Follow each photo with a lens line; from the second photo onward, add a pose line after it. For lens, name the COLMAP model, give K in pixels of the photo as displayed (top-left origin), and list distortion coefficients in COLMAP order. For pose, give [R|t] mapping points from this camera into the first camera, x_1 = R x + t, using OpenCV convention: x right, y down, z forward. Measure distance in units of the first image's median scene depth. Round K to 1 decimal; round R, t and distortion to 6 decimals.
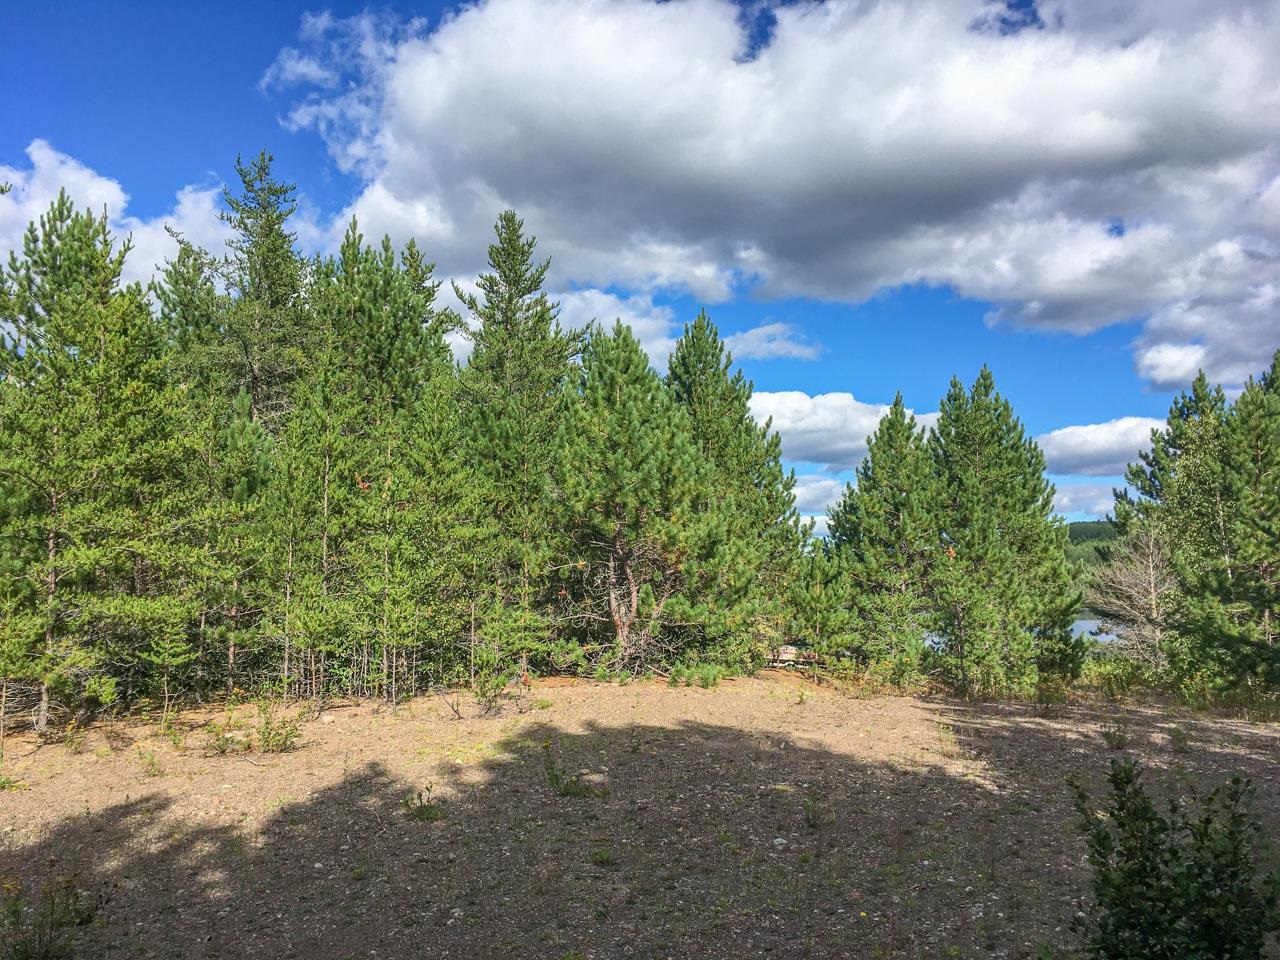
lens RADIAL K [[1092.0, 0, 637.1], [0, 1092.0, 482.4], [0, 0, 1]] dist [0.062542, -0.075503]
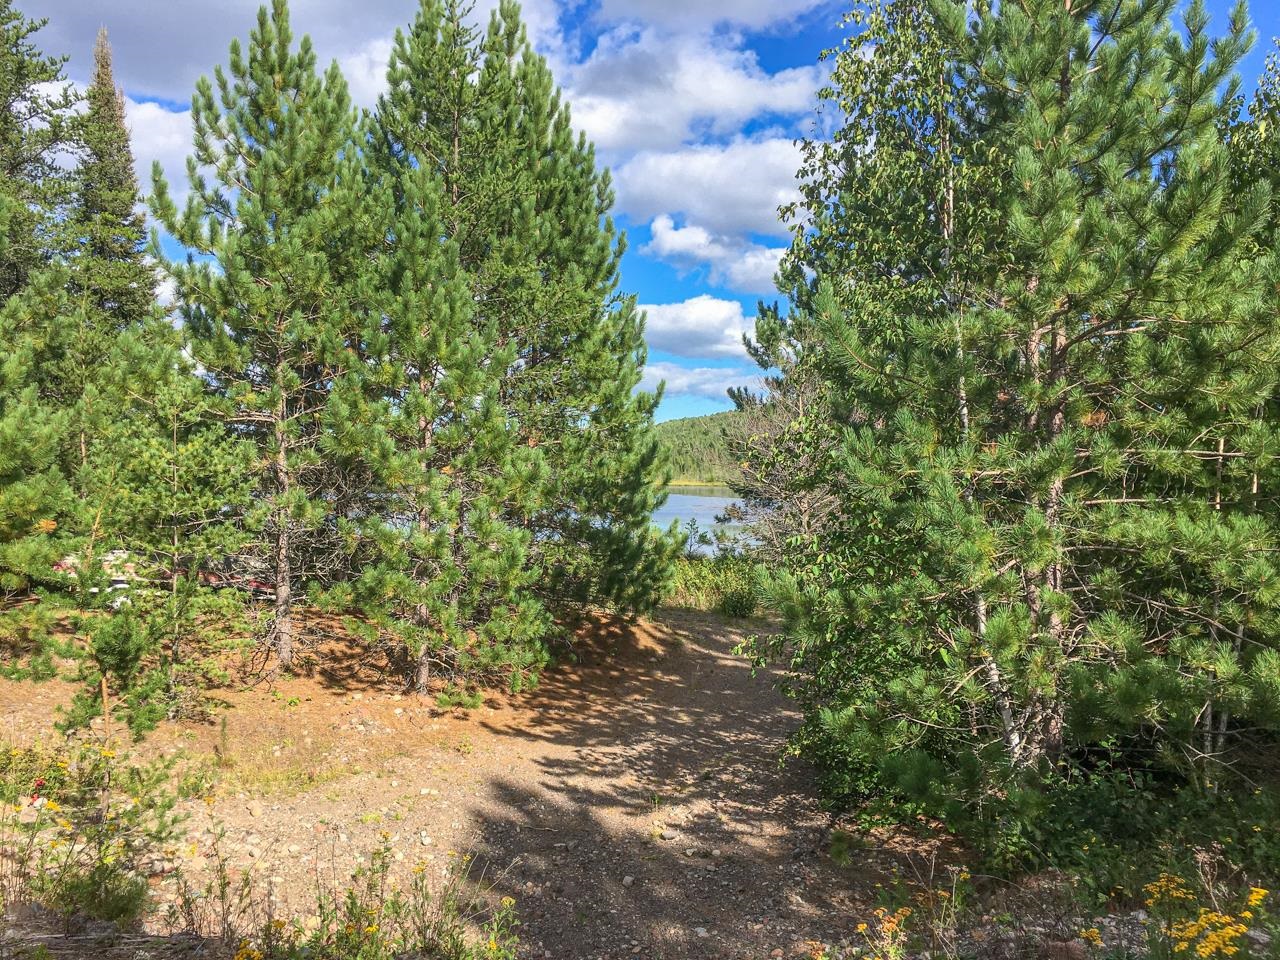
lens RADIAL K [[1092.0, 0, 637.1], [0, 1092.0, 482.4], [0, 0, 1]] dist [0.062542, -0.075503]
pose [[0.965225, 0.005594, 0.261361, 0.284733], [-0.034064, 0.993938, 0.104528, 0.069616], [-0.259192, -0.109796, 0.959565, 0.565157]]
